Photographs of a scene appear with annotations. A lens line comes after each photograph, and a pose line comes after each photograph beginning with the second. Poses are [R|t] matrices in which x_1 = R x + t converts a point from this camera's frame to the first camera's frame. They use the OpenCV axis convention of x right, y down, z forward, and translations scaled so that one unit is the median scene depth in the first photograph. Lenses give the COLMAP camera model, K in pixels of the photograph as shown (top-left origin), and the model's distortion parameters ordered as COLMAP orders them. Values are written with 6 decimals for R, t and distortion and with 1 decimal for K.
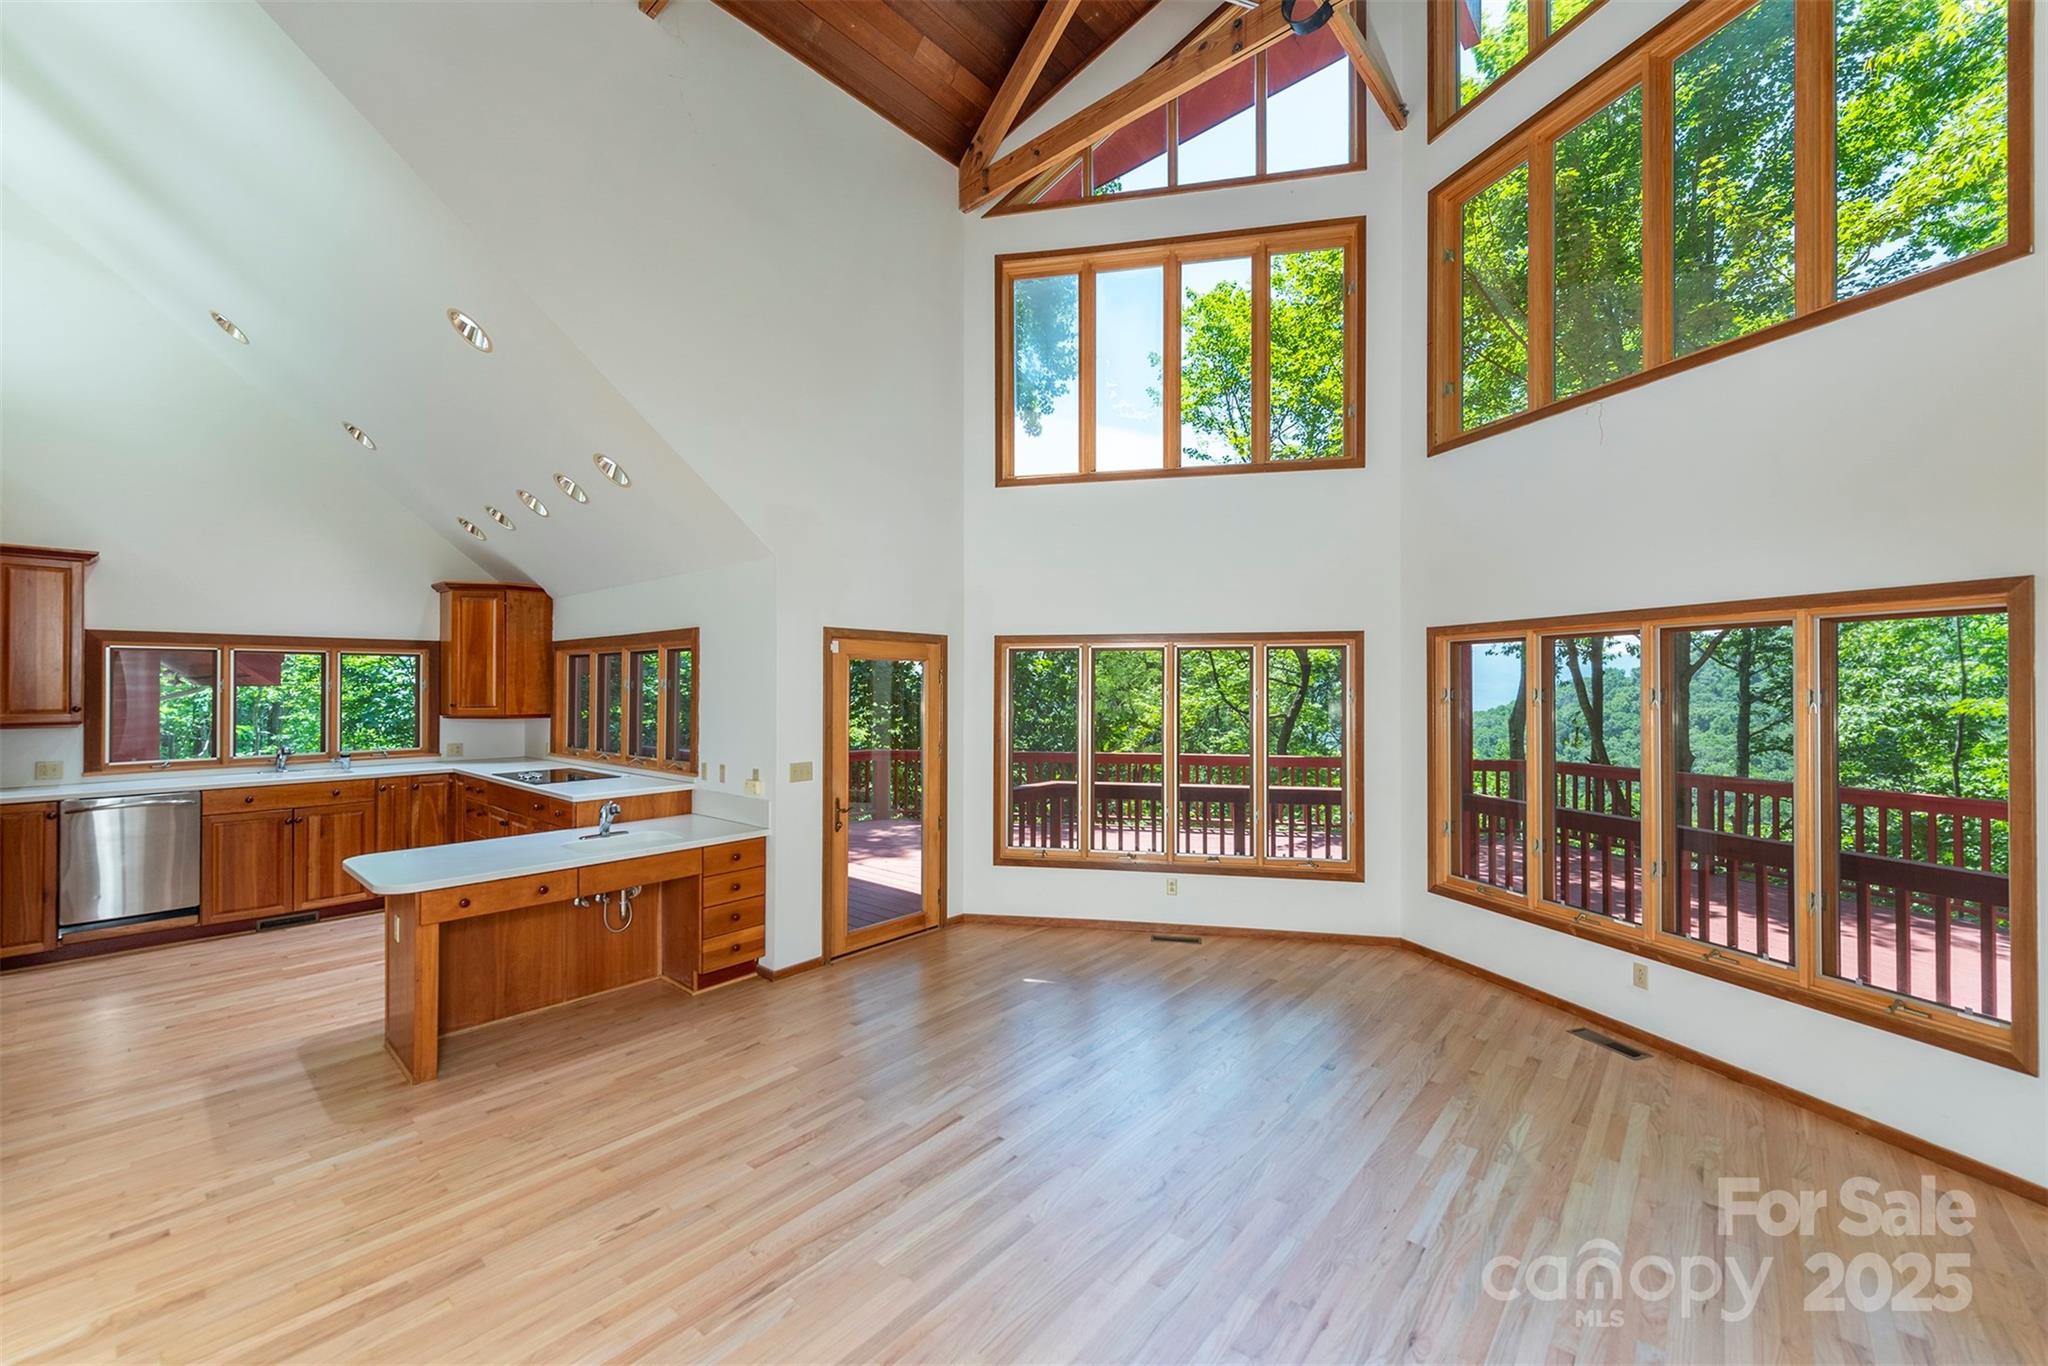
lens RADIAL K [[806.7, 0, 1028.7], [0, 806.7, 681.8], [0, 0, 1]] dist [0.010132, -0.002447]
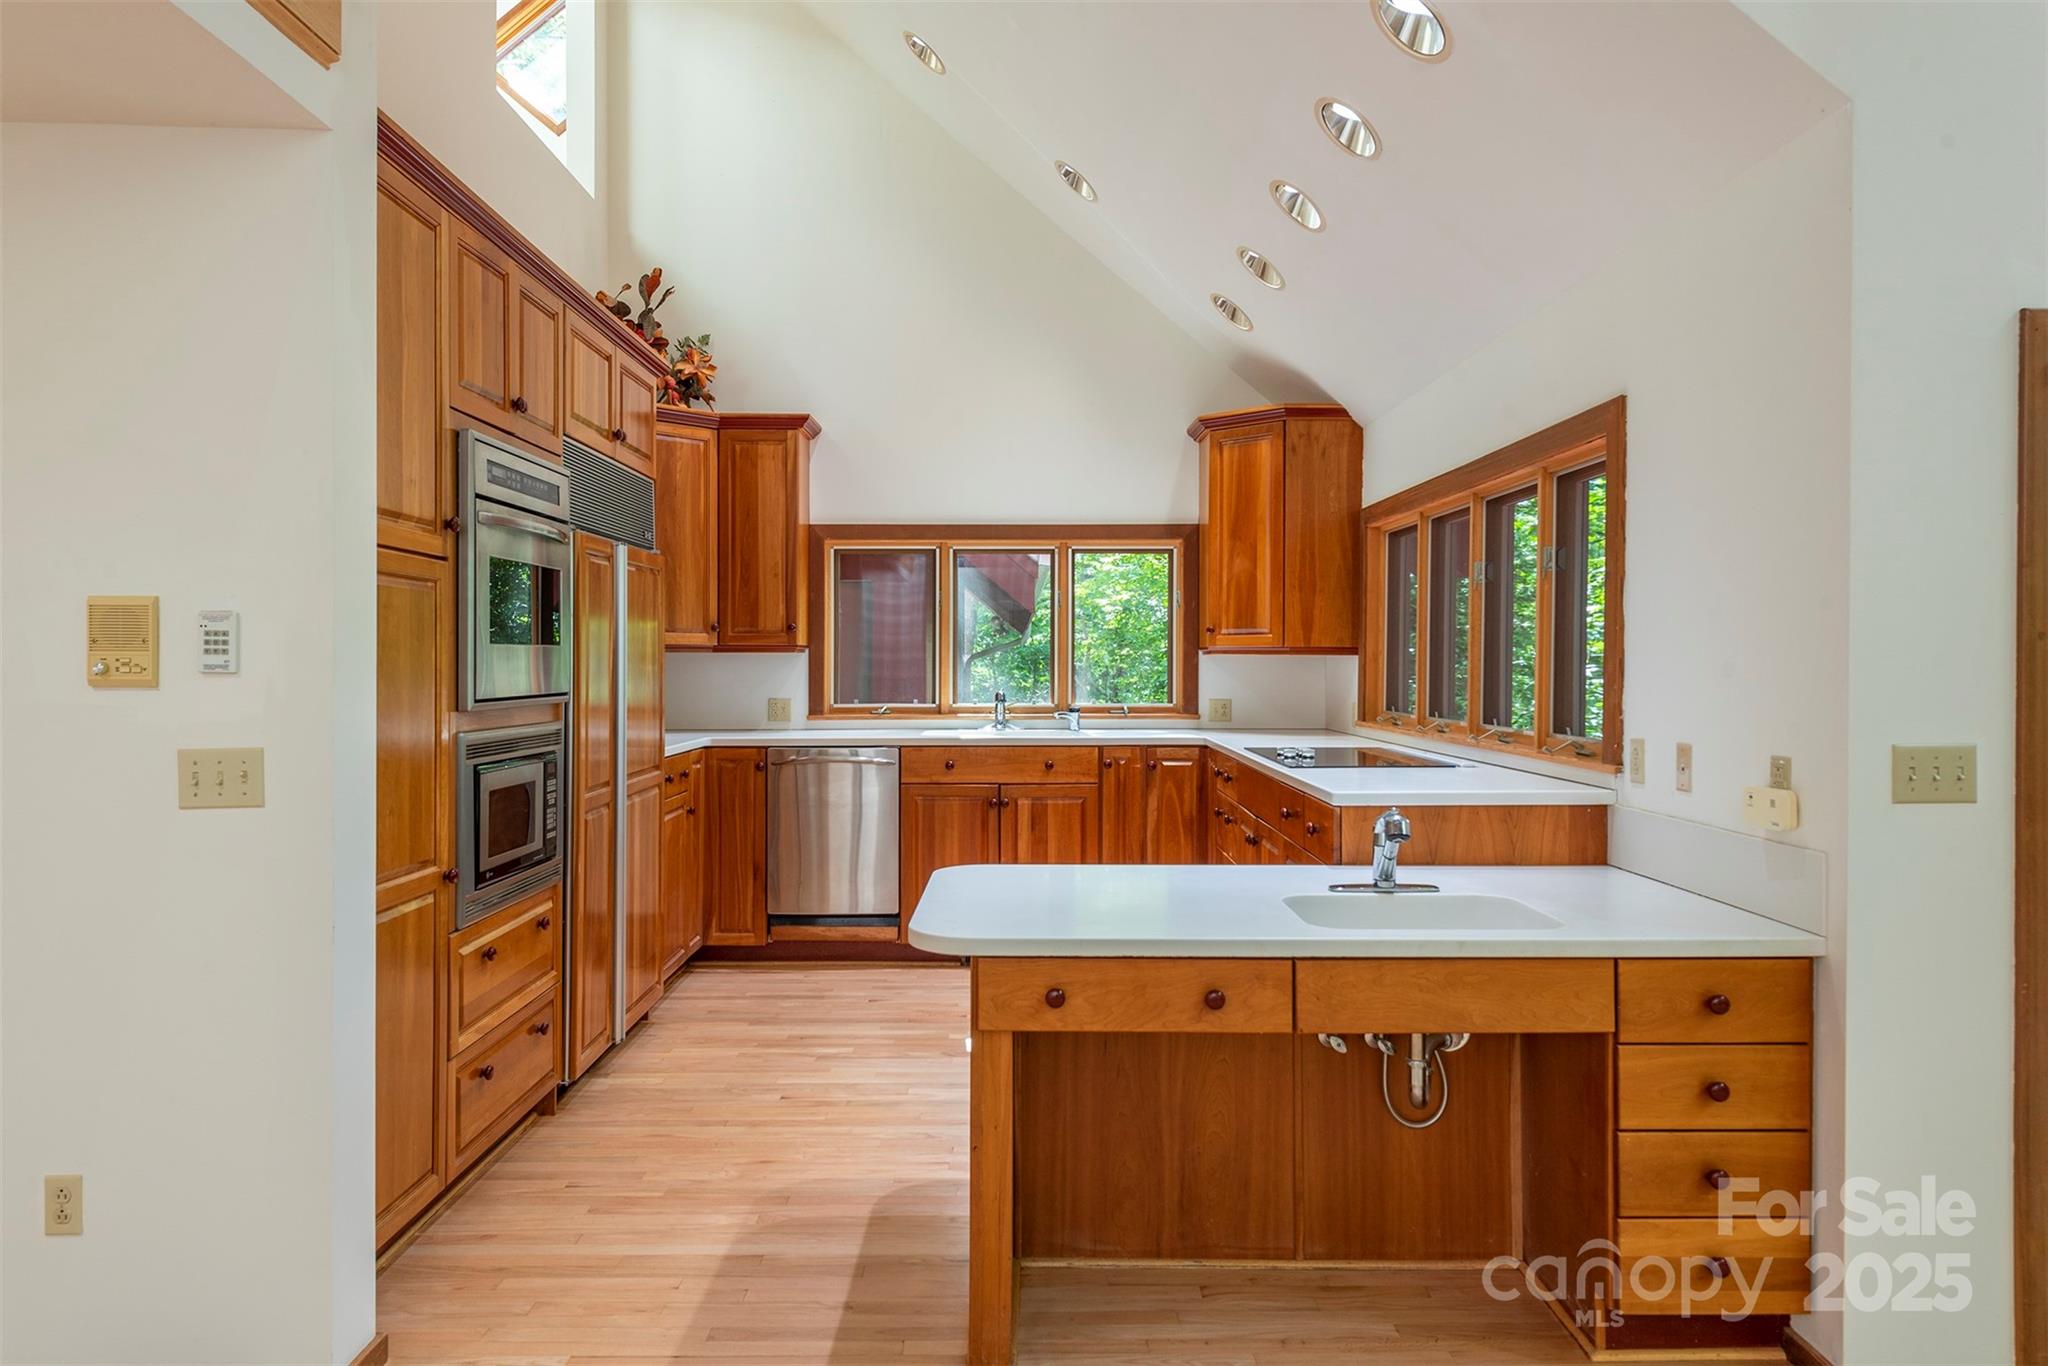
lens RADIAL K [[1333.2, 0, 1016.7], [0, 1333.2, 661.4], [0, 0, 1]] dist [0.022207, -0.006642]
pose [[0.658822, 0.002582, -0.752295, -0.113303], [0.002168, 0.999983, 0.005330, 0.059355], [0.752296, -0.005143, 0.658805, 0.351487]]
